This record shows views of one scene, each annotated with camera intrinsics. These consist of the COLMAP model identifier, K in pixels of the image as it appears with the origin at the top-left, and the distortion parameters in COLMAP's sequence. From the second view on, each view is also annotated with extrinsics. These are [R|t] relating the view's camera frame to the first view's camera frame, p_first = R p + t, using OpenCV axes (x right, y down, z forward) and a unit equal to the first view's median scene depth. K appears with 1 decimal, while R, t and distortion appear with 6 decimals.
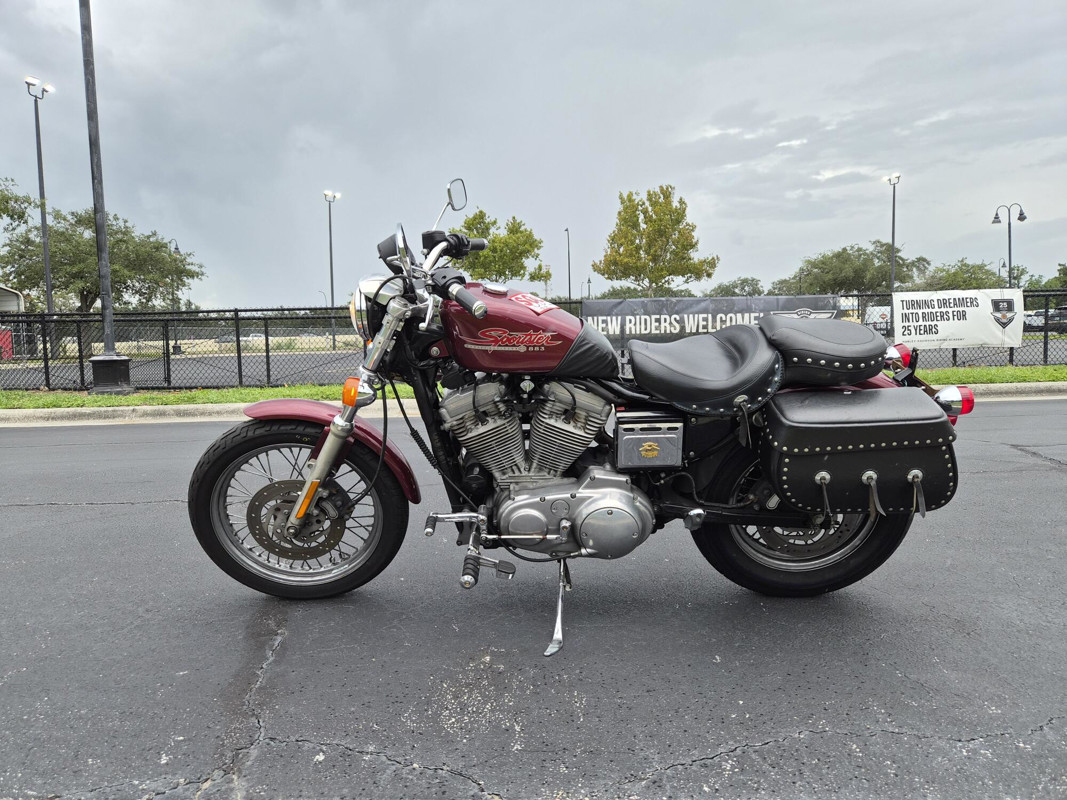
lens RADIAL K [[710.0, 0, 527.4], [0, 710.0, 400.0], [0, 0, 1]] dist [0.059852, -0.050050]
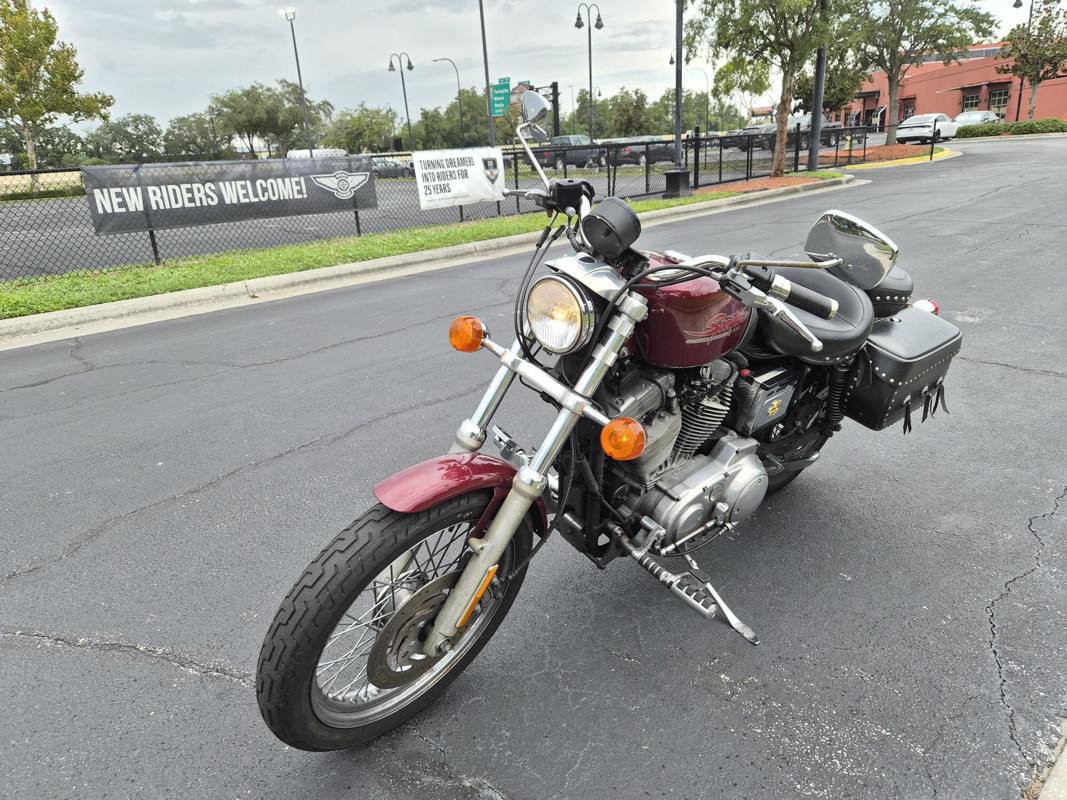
lens RADIAL K [[716.2, 0, 531.7], [0, 716.2, 387.1], [0, 0, 1]] dist [0.061926, -0.050774]
pose [[0.719660, -0.228867, 0.655522, -0.129543], [0.102127, 0.968735, 0.226102, -0.039147], [-0.686774, -0.095770, 0.720534, 0.093346]]
